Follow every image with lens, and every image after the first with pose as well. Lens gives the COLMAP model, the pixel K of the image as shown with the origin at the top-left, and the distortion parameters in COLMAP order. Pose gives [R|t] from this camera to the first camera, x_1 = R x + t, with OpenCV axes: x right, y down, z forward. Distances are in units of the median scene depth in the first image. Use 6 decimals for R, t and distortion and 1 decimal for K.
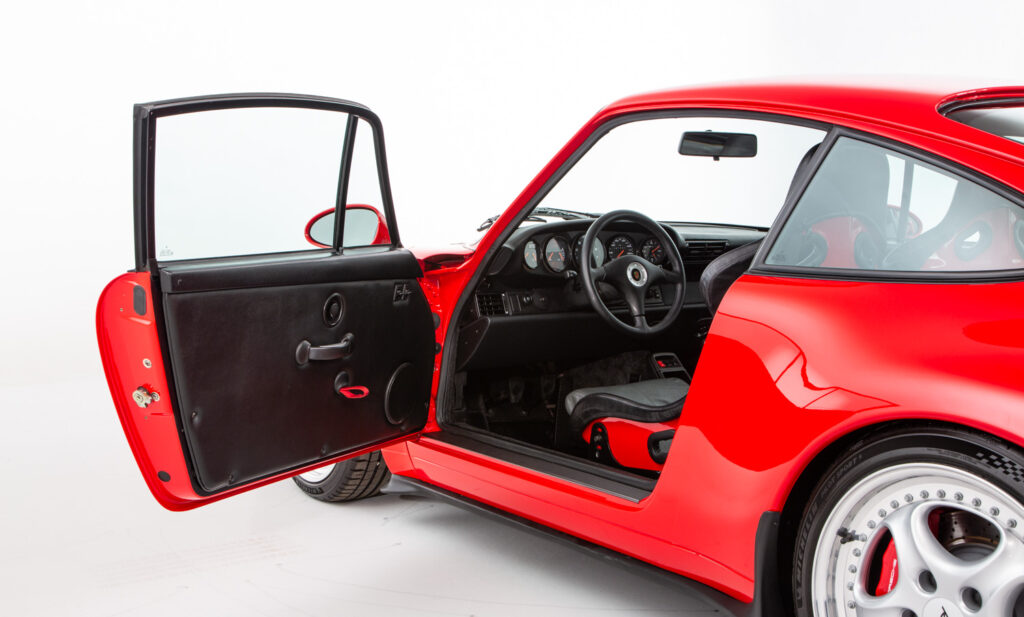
lens RADIAL K [[1358.1, 0, 512.5], [0, 1358.1, 308.3], [0, 0, 1]] dist [-0.004115, 0.000000]
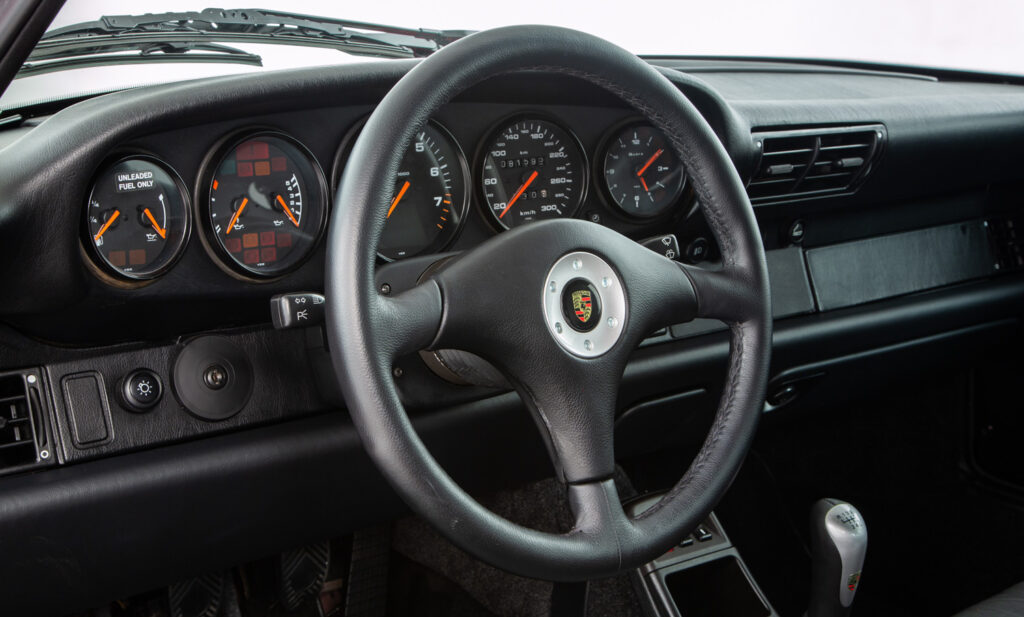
lens RADIAL K [[1413.4, 0, 511.3], [0, 1413.4, 308.4], [0, 0, 1]] dist [0.127585, 0.000000]
pose [[0.999179, -0.001895, 0.040476, 0.067578], [-0.003642, 0.990662, 0.136292, -0.056757], [-0.040356, -0.136327, 0.989842, 0.739624]]
